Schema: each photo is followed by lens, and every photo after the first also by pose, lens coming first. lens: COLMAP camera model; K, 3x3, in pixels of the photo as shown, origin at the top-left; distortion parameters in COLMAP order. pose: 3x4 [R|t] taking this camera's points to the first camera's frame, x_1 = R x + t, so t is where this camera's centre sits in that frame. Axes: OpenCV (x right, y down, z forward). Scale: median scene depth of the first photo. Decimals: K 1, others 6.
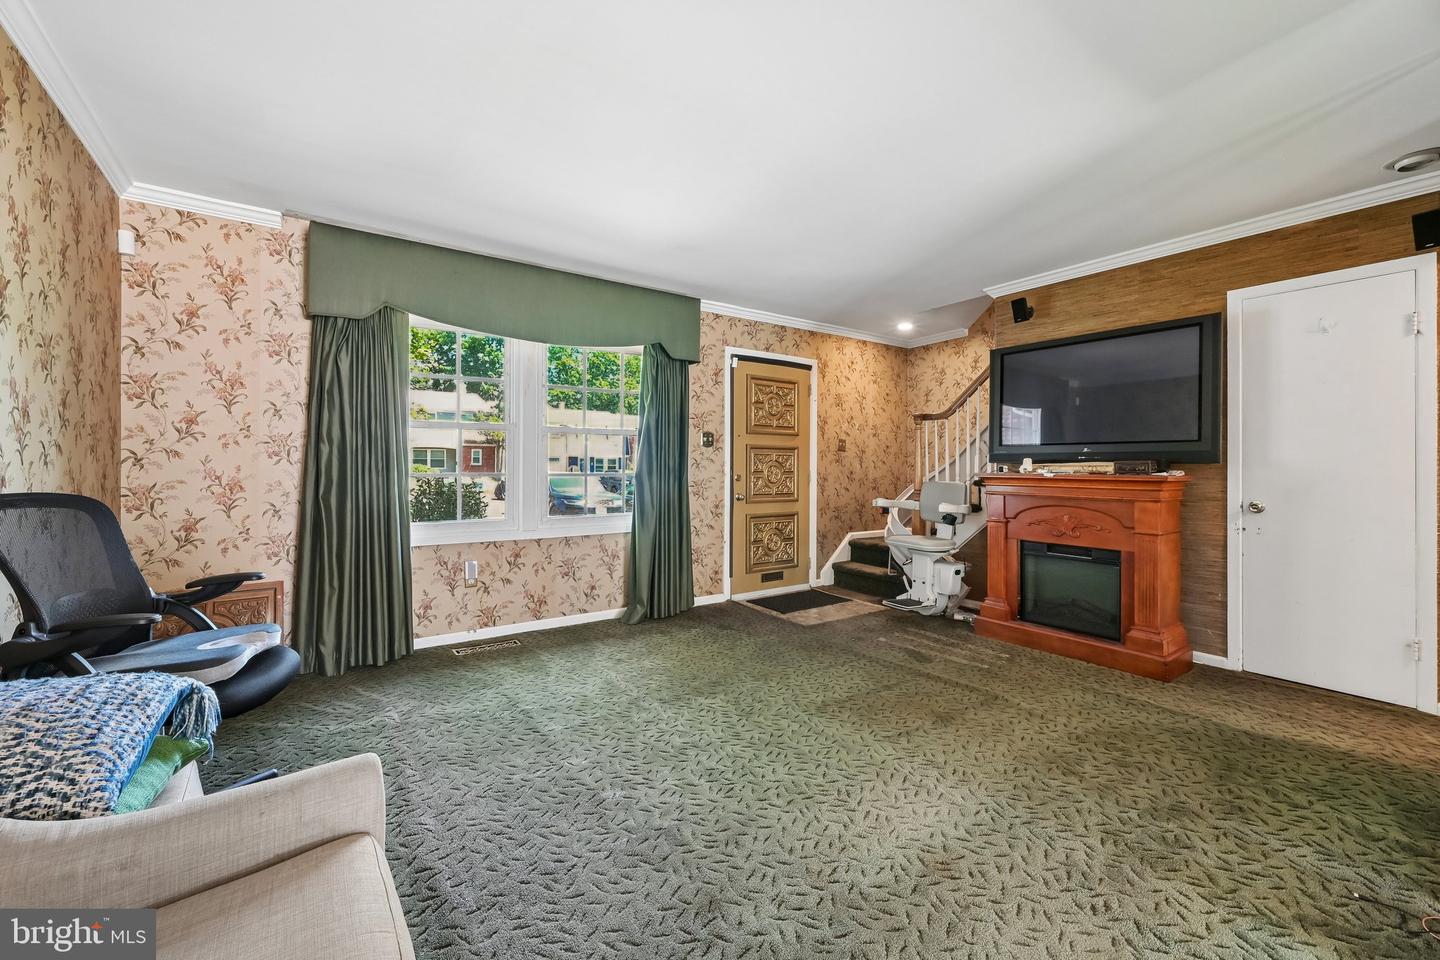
lens RADIAL K [[577.9, 0, 720.9], [0, 577.9, 466.9], [0, 0, 1]] dist [-0.001502, 0.000581]
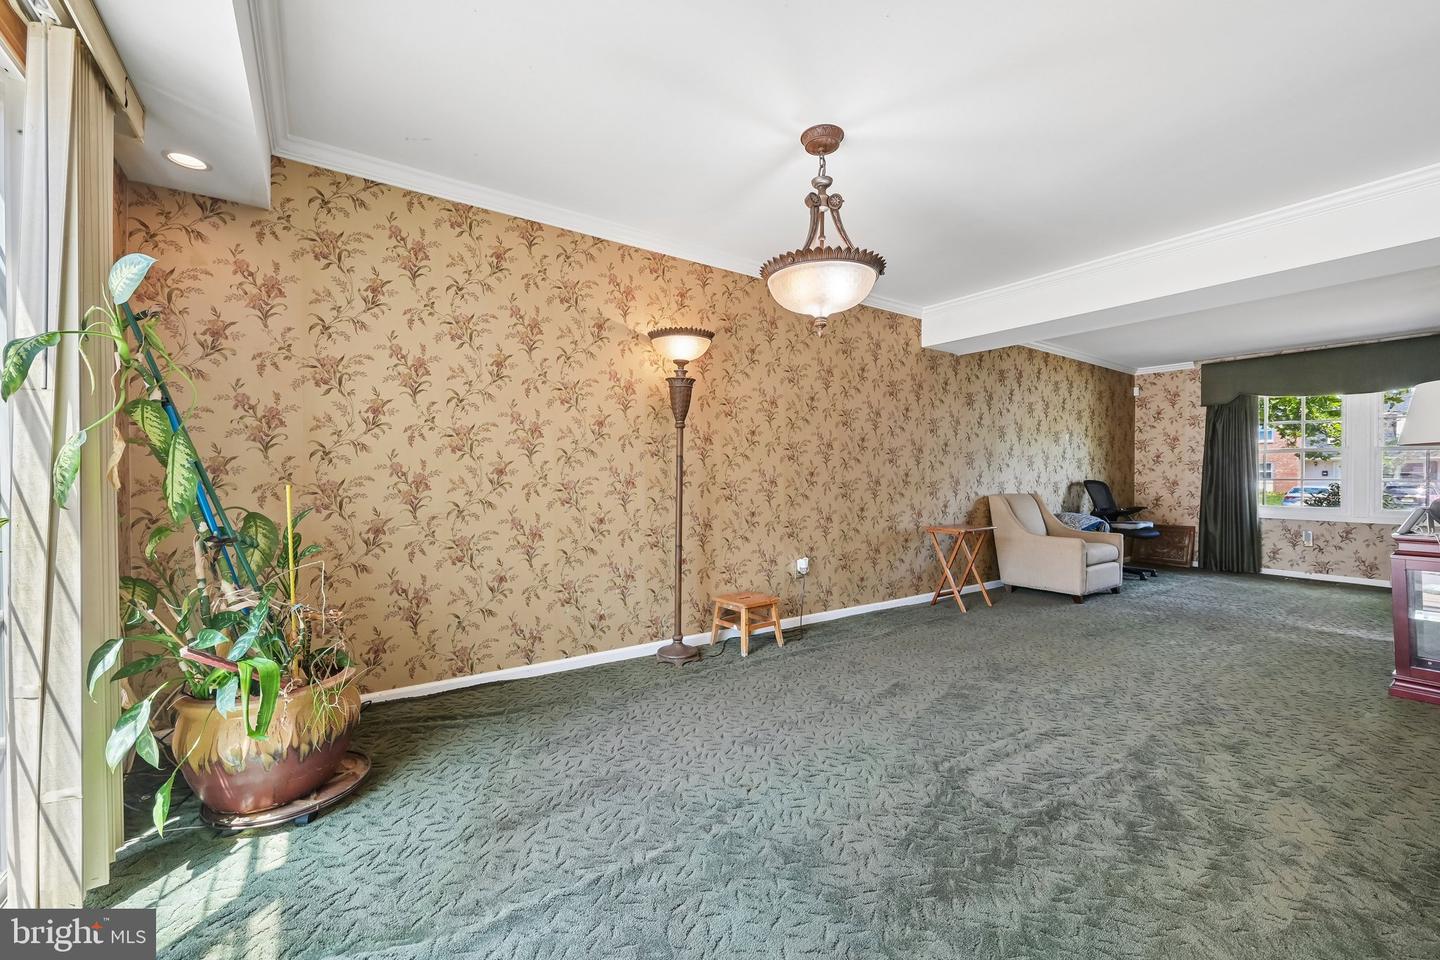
lens RADIAL K [[577.9, 0, 728.8], [0, 577.9, 484.1], [0, 0, 1]] dist [-0.001502, 0.000581]
pose [[0.002325, 0.006200, -0.999978, 1.257879], [-0.007185, 0.999955, 0.006183, 0.029762], [0.999971, 0.007171, 0.002369, -0.690815]]
